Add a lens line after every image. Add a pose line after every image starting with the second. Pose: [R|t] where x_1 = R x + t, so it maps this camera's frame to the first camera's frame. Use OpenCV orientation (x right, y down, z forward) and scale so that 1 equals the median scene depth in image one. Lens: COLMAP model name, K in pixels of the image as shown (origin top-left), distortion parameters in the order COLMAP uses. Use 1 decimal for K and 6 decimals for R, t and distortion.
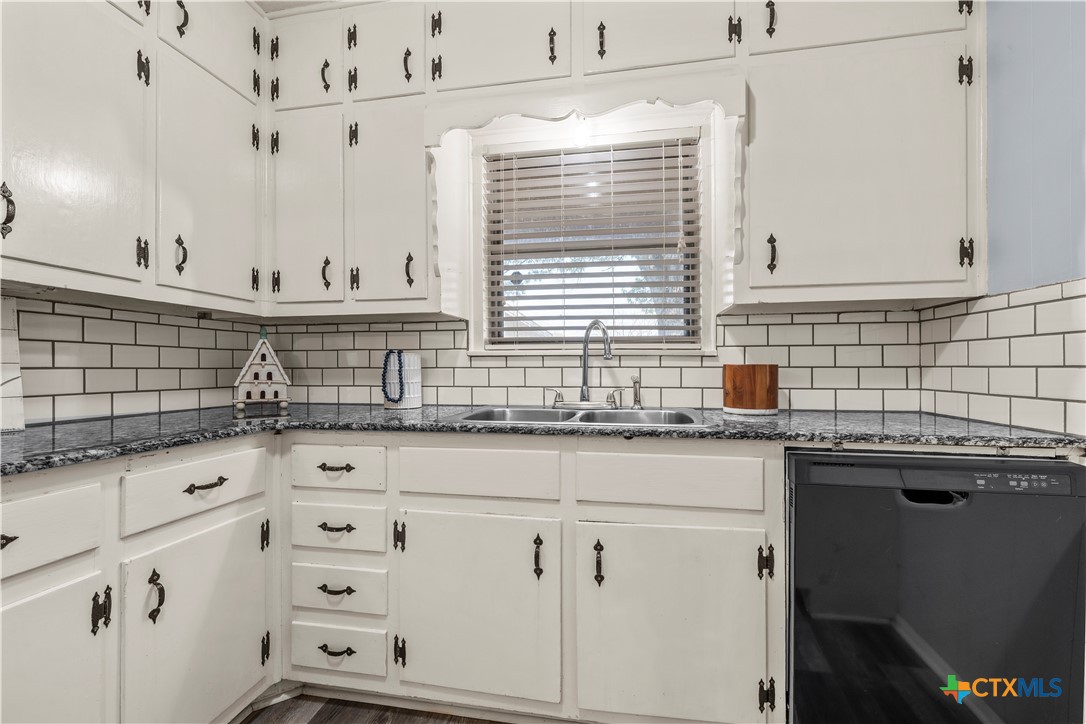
lens RADIAL K [[471.2, 0, 544.7], [0, 471.2, 363.5], [0, 0, 1]] dist [-0.001669, 0.000065]
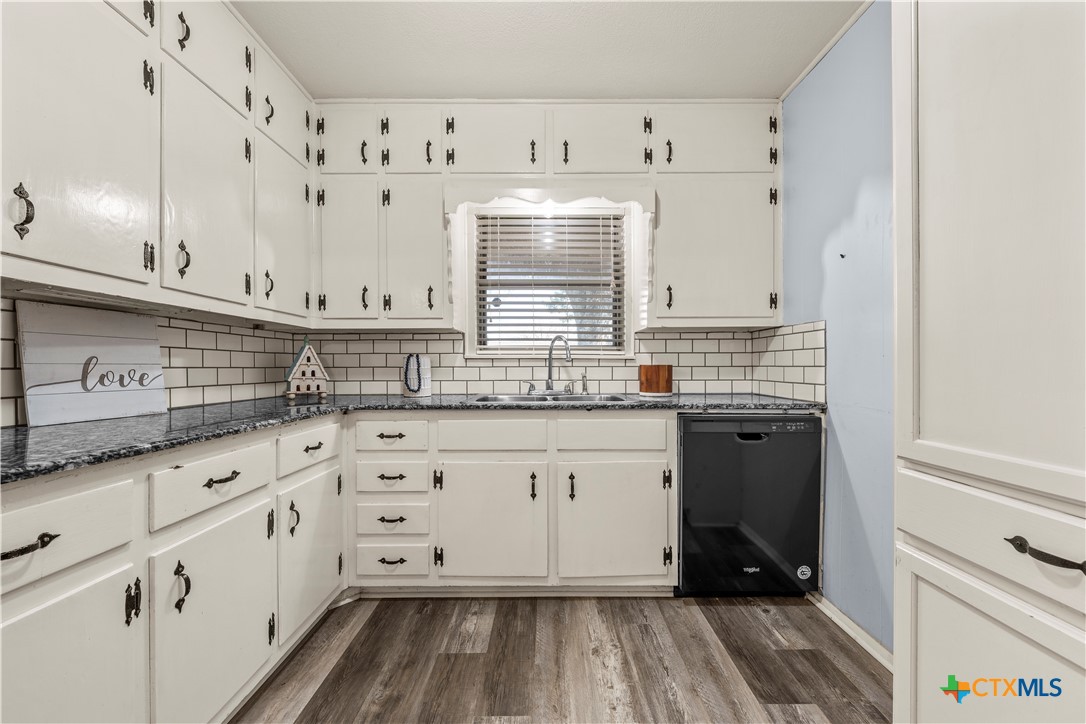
lens RADIAL K [[433.7, 0, 543.3], [0, 433.7, 364.7], [0, 0, 1]] dist [-0.000510, -0.000082]
pose [[0.982218, 0.000326, 0.187745, -0.212545], [-0.001184, 0.999989, 0.004458, -0.005022], [-0.187742, -0.004601, 0.982208, -0.365964]]
